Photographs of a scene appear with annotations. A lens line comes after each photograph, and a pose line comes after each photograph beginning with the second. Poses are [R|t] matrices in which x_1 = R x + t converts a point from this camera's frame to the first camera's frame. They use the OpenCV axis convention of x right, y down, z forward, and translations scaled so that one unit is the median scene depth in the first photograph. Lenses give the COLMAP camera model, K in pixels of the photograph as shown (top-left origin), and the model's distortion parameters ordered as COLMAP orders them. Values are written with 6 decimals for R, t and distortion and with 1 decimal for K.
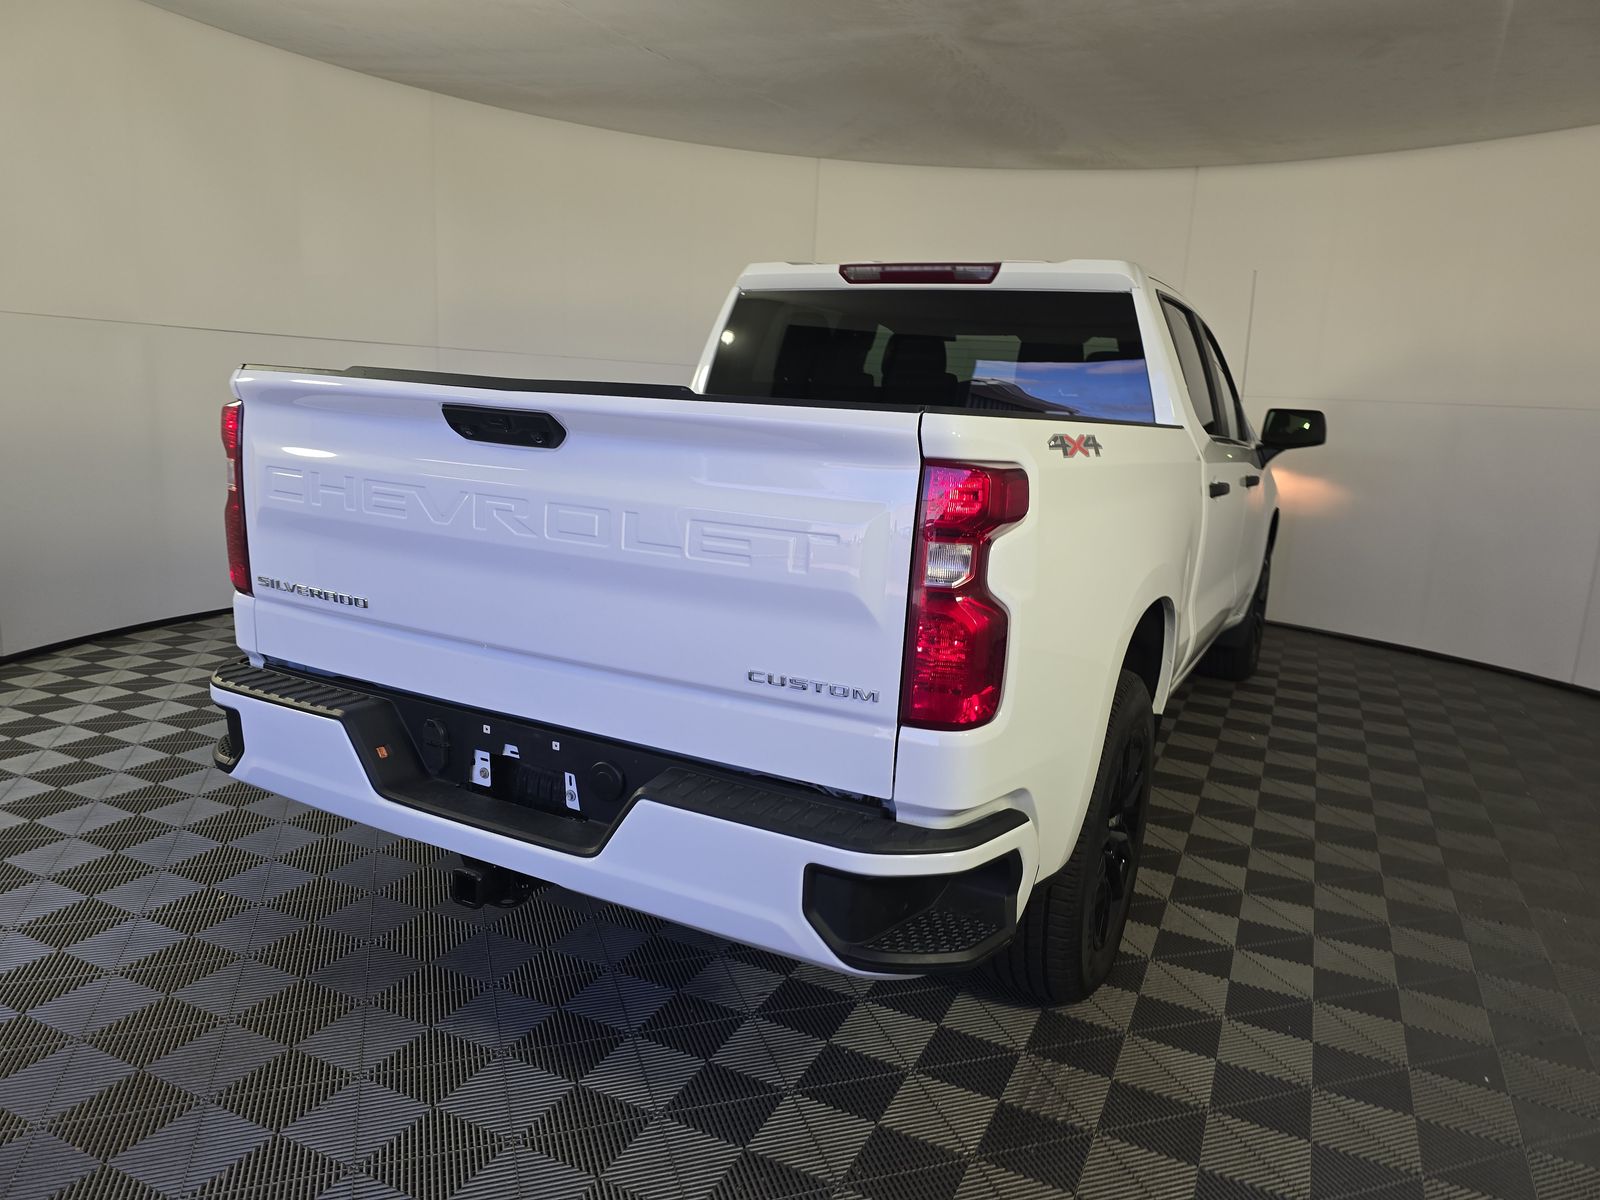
lens RADIAL K [[1059.1, 0, 802.9], [0, 1059.1, 649.9], [0, 0, 1]] dist [0.038998, -0.003842]
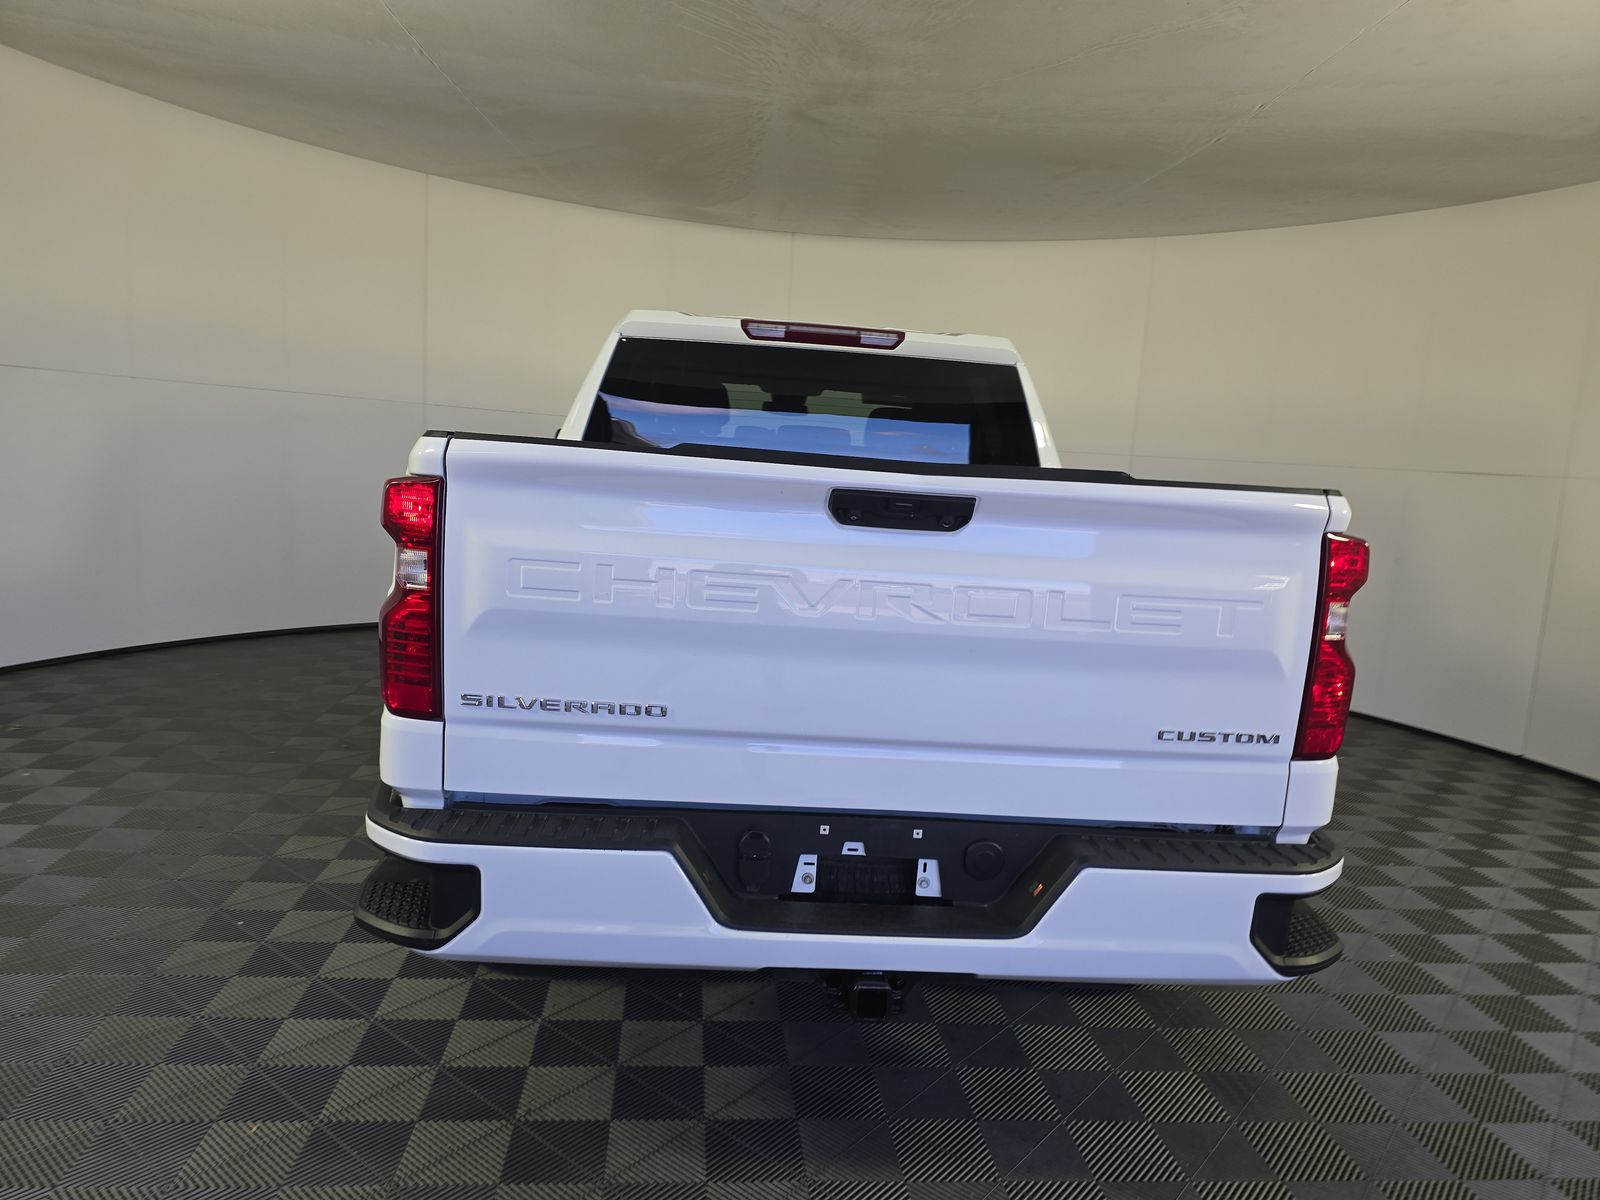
lens RADIAL K [[1059.1, 0, 802.9], [0, 1059.1, 649.9], [0, 0, 1]] dist [0.038998, -0.003842]
pose [[0.858900, -0.090871, 0.504017, -0.748512], [0.101322, 0.994831, 0.006698, -0.088165], [-0.502020, 0.045315, 0.863668, 0.196877]]
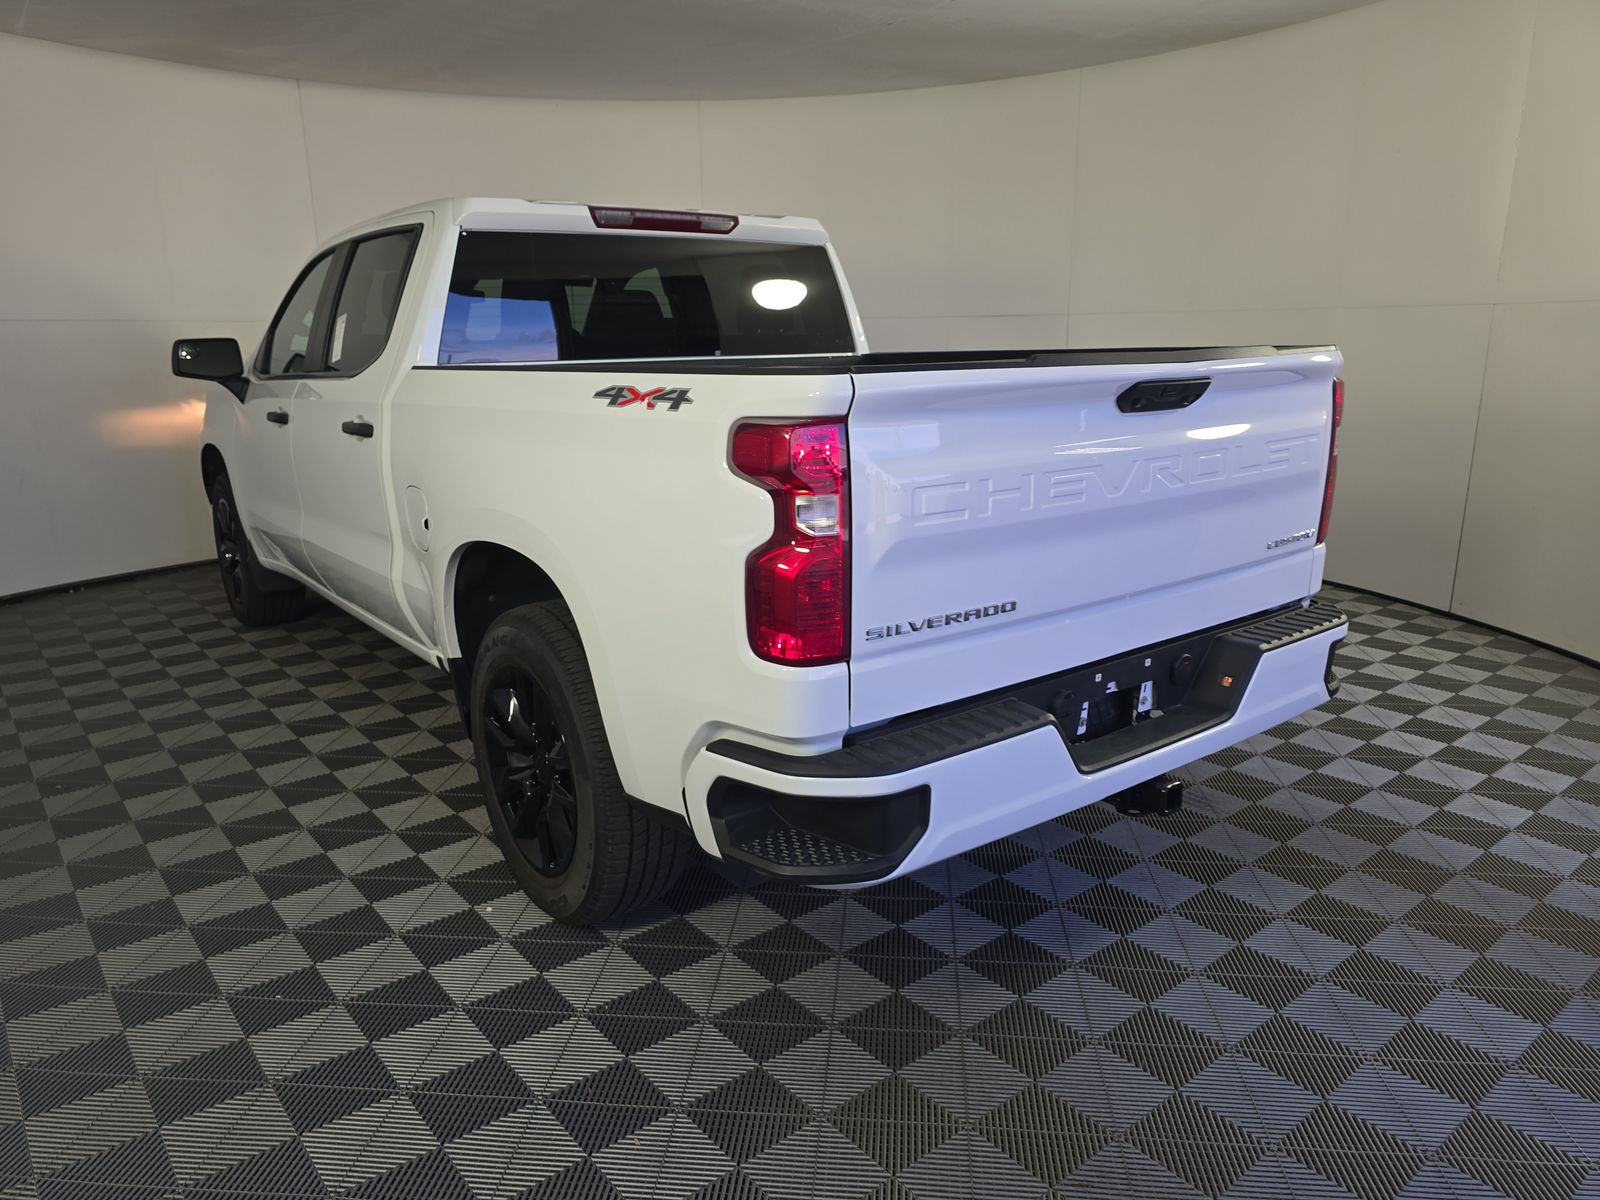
lens RADIAL K [[1059.1, 0, 802.9], [0, 1059.1, 649.9], [0, 0, 1]] dist [0.038998, -0.003842]
pose [[0.436854, -0.315999, 0.842202, -1.314547], [0.247249, 0.942385, 0.225340, -0.268718], [-0.864886, 0.109793, 0.489815, 0.707647]]
